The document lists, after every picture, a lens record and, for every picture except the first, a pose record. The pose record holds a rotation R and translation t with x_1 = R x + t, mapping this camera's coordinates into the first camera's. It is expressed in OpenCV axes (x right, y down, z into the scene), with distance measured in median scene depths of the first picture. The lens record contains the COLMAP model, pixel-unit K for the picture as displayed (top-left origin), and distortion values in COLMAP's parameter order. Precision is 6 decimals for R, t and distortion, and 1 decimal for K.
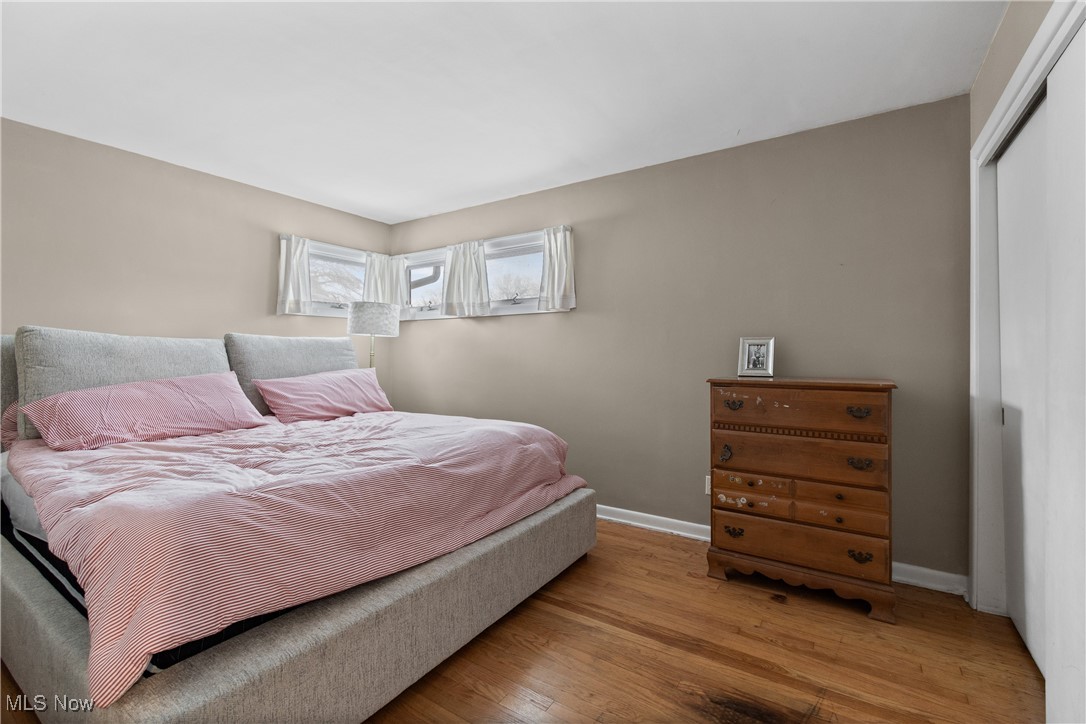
lens RADIAL K [[484.6, 0, 540.9], [0, 484.6, 359.7], [0, 0, 1]] dist [-0.000266, -0.000422]
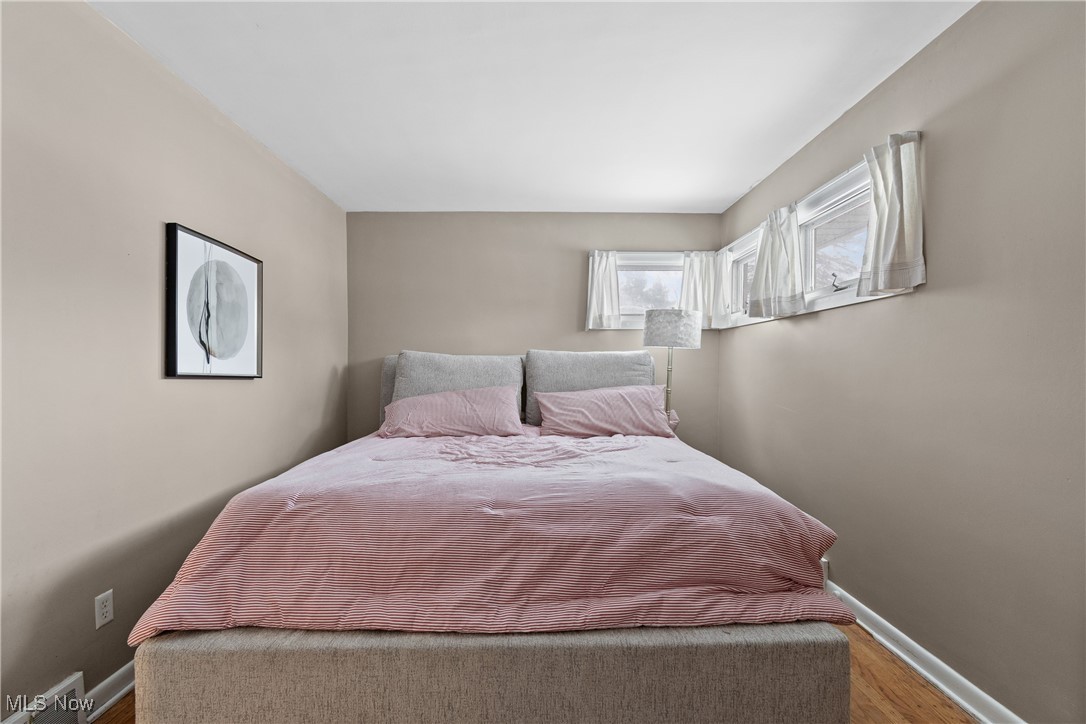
lens RADIAL K [[484.7, 0, 540.1], [0, 484.7, 382.2], [0, 0, 1]] dist [-0.000586, -0.000023]
pose [[0.552982, 0.028653, -0.832700, 0.282331], [-0.011806, 0.999578, 0.026555, -0.009468], [0.833110, -0.004854, 0.553087, 0.359129]]
